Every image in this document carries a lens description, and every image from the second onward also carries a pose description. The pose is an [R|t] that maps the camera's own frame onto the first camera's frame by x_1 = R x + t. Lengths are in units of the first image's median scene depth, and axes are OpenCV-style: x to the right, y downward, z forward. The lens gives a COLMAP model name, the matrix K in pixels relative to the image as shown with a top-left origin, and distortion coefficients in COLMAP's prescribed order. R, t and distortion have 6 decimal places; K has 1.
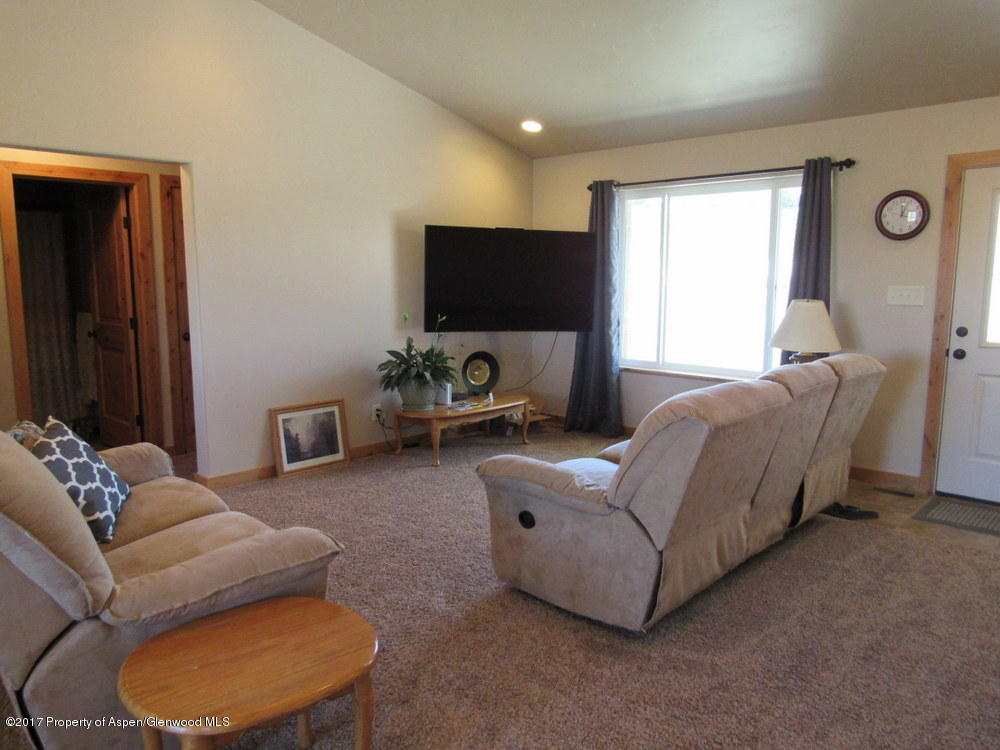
lens RADIAL K [[721.1, 0, 494.9], [0, 721.1, 377.3], [0, 0, 1]] dist [-0.020264, 0.005864]
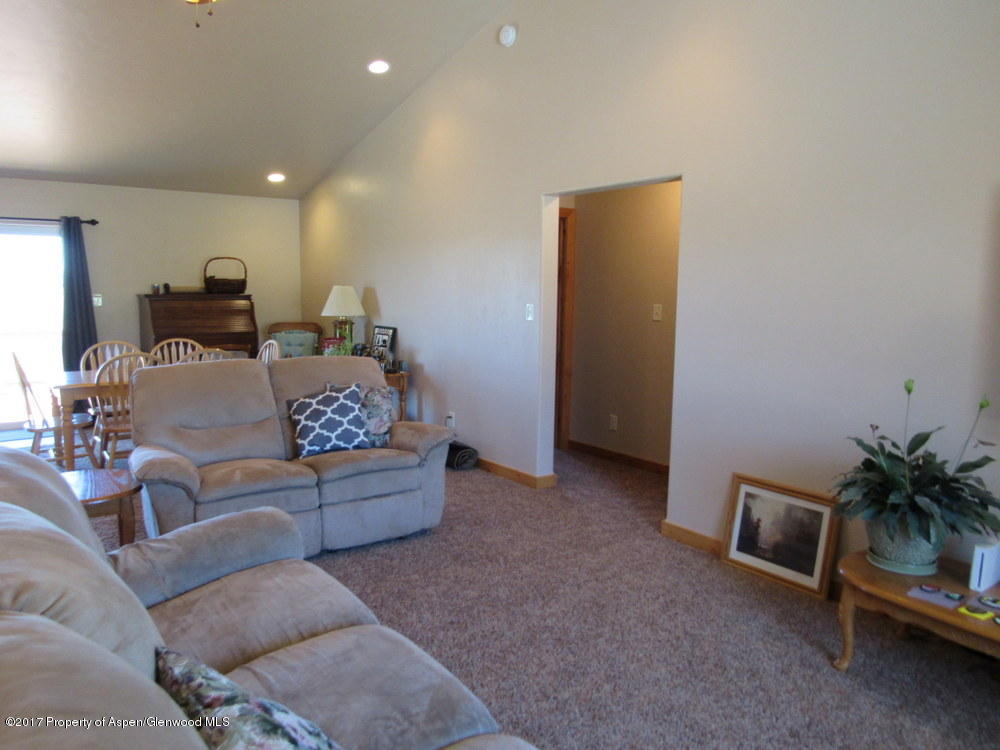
lens RADIAL K [[721.1, 0, 497.8], [0, 721.1, 379.2], [0, 0, 1]] dist [-0.020264, 0.005864]
pose [[-0.188857, 0.119611, -0.974693, 0.498391], [-0.151468, 0.977128, 0.149259, -0.136993], [0.970253, 0.175823, -0.166420, 0.895977]]
